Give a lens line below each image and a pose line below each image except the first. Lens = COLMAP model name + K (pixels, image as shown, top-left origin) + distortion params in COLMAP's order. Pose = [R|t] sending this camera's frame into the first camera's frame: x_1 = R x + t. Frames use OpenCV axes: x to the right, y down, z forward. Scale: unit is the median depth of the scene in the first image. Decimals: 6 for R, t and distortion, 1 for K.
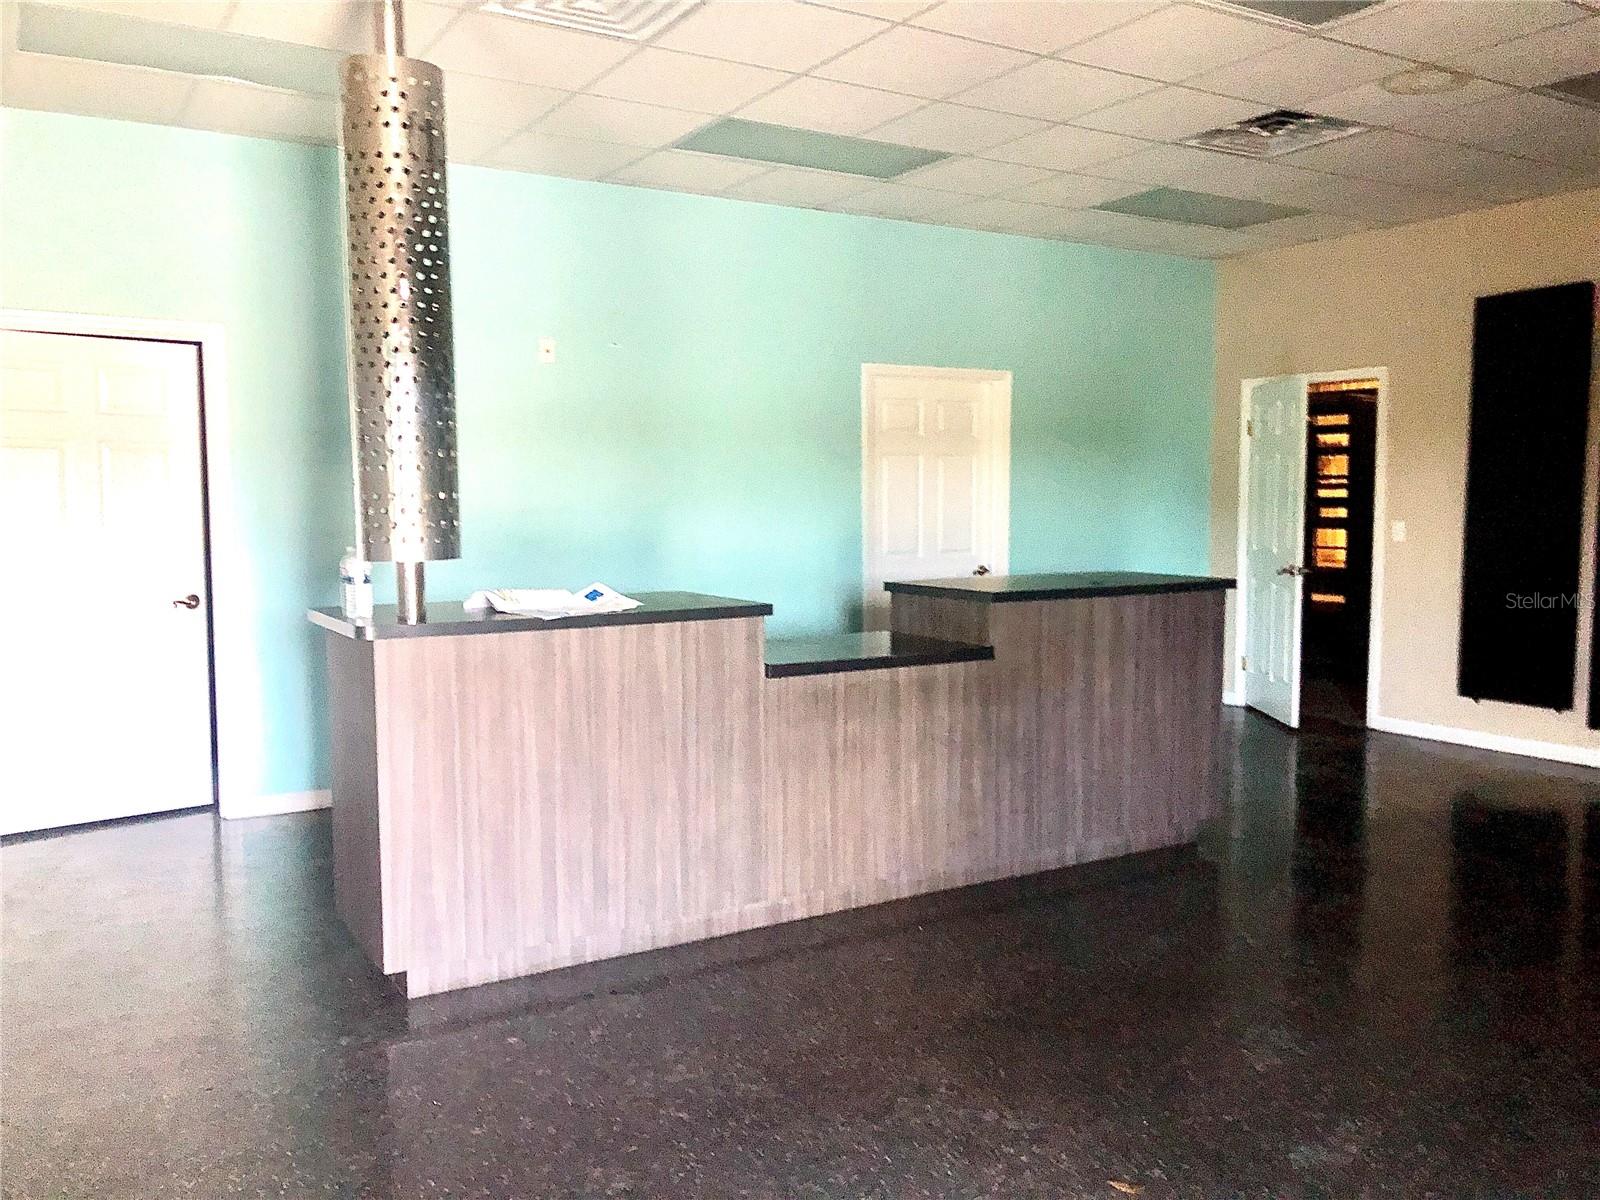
lens RADIAL K [[1318.7, 0, 800.0], [0, 1318.7, 600.0], [0, 0, 1]] dist [0.013125, 0.001291]
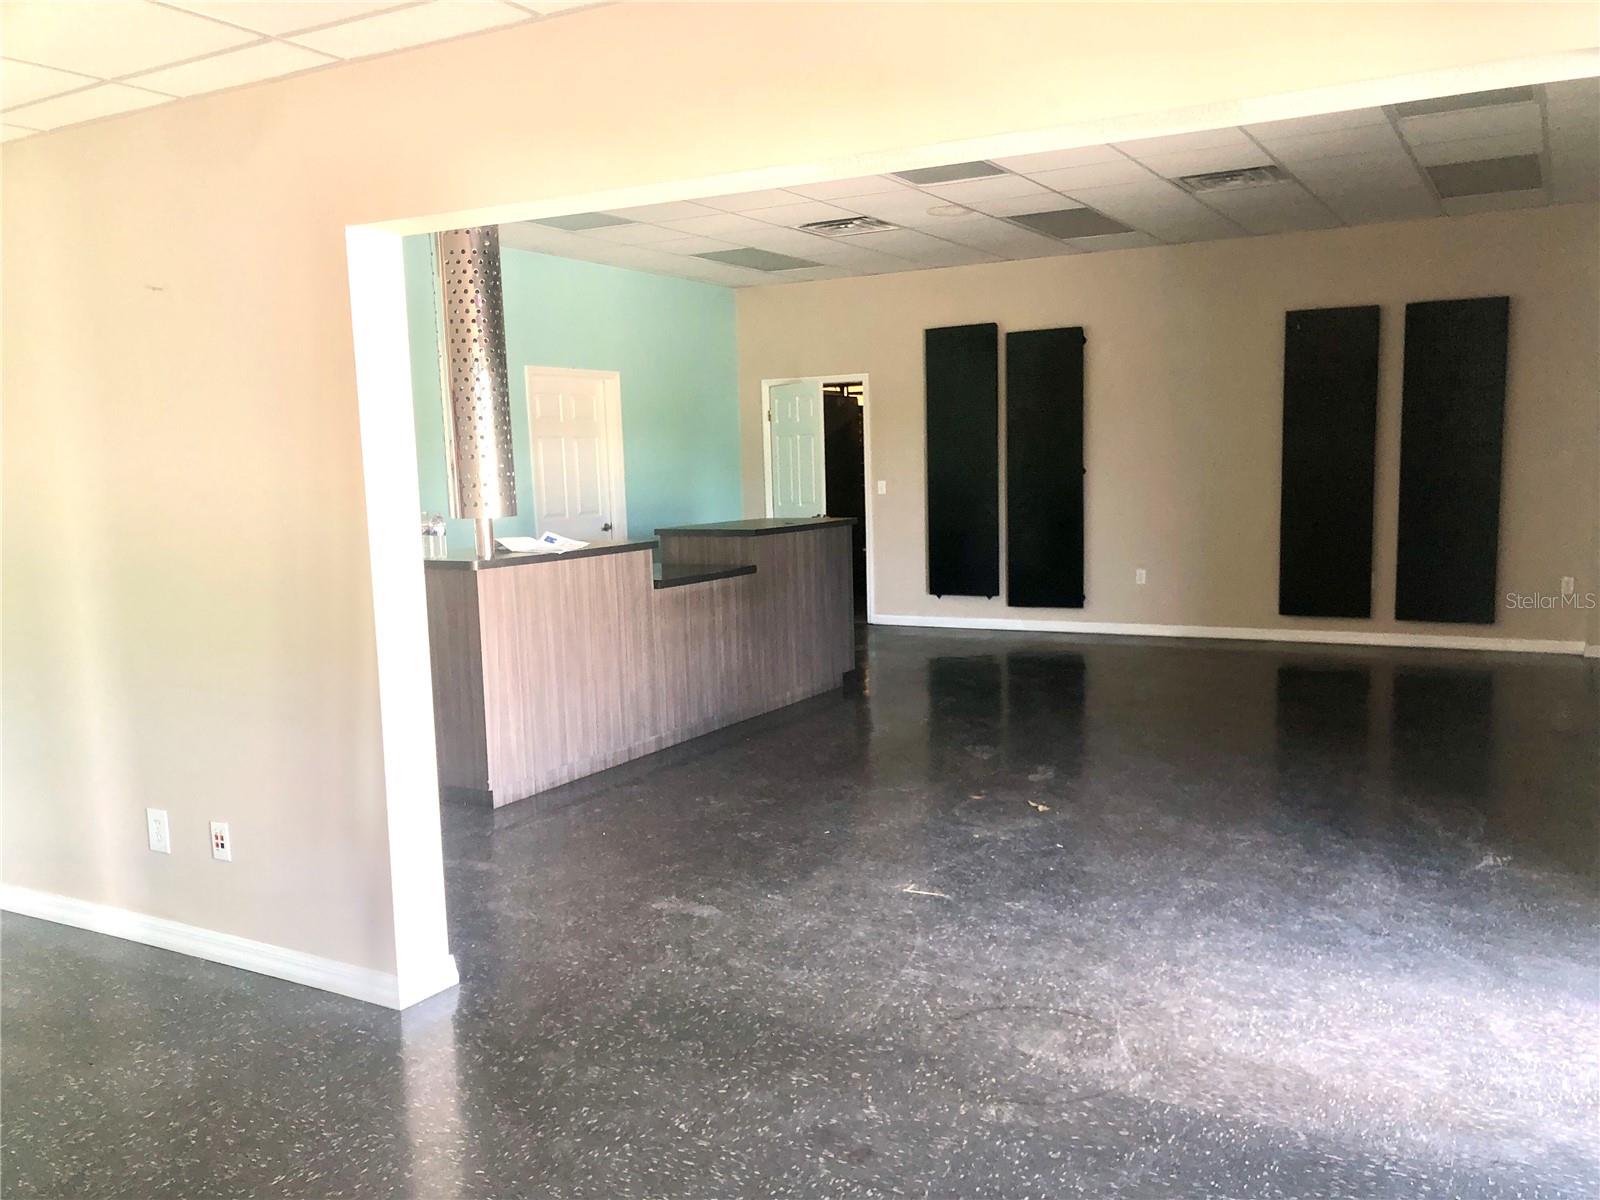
lens RADIAL K [[1296.1, 0, 799.3], [0, 1296.1, 633.7], [0, 0, 1]] dist [0.083021, 0.000108]
pose [[0.874677, -0.081636, 0.477782, -0.536274], [0.059168, 0.996326, 0.061918, 0.023946], [-0.481081, -0.025889, 0.876294, -0.366351]]
